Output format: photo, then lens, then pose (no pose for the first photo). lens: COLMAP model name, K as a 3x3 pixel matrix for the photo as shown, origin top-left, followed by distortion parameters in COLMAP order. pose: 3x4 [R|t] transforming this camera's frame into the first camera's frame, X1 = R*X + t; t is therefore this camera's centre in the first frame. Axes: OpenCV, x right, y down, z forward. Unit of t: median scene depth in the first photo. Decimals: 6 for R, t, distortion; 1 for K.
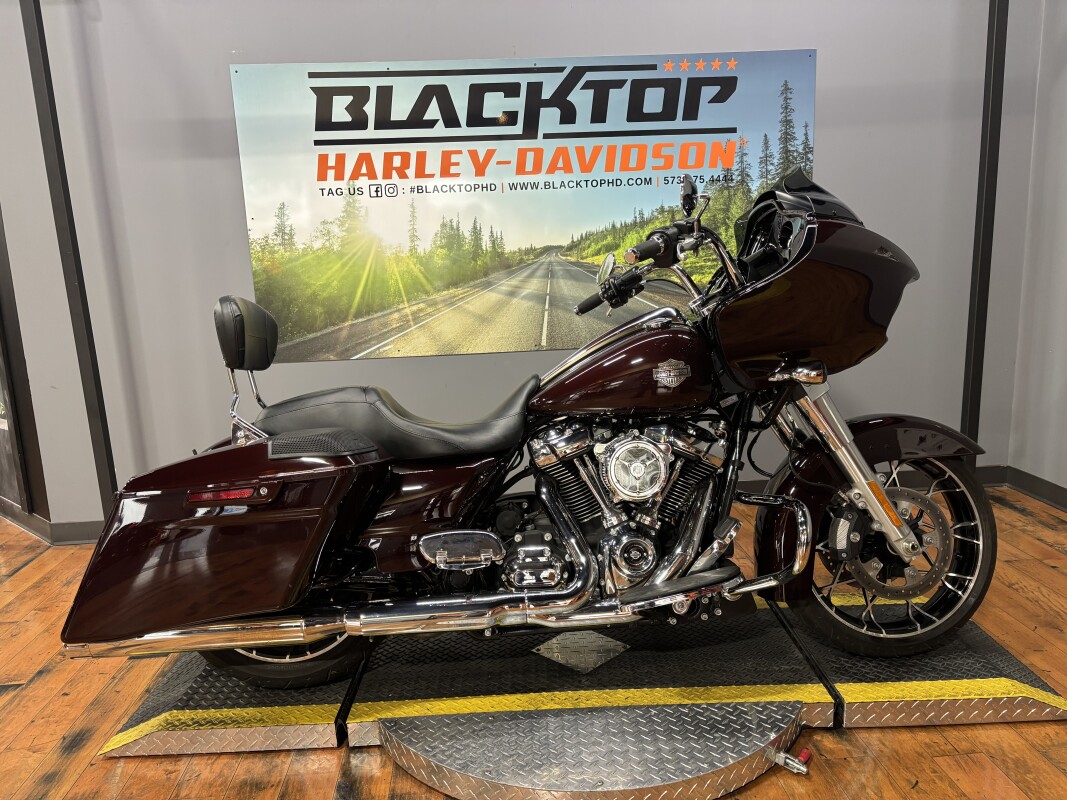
lens RADIAL K [[823.5, 0, 530.2], [0, 823.5, 399.4], [0, 0, 1]] dist [0.039333, -0.054602]
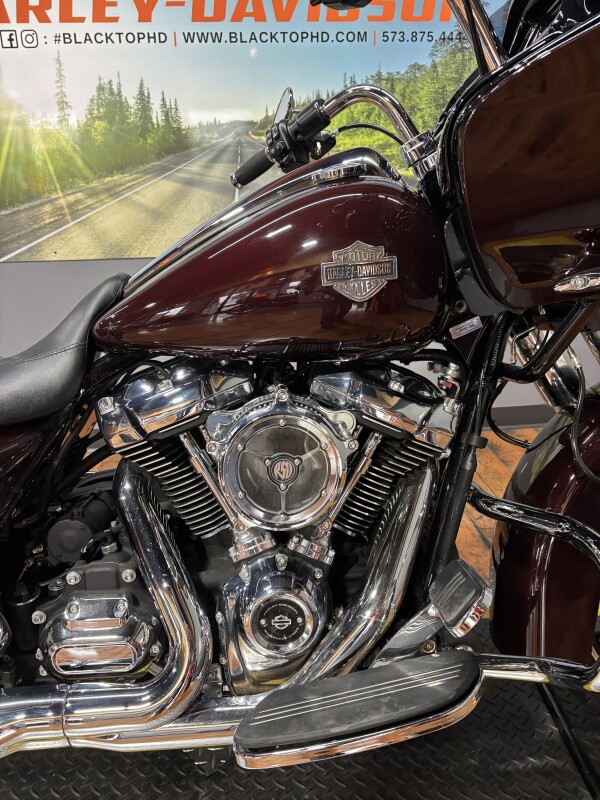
lens RADIAL K [[617.4, 0, 304.2], [0, 617.4, 402.1], [0, 0, 1]] dist [0.039333, -0.054602]
pose [[0.999648, 0.009481, 0.024777, 0.106545], [-0.013003, 0.989181, 0.146120, -0.007214], [-0.023124, -0.146390, 0.988957, 0.509911]]
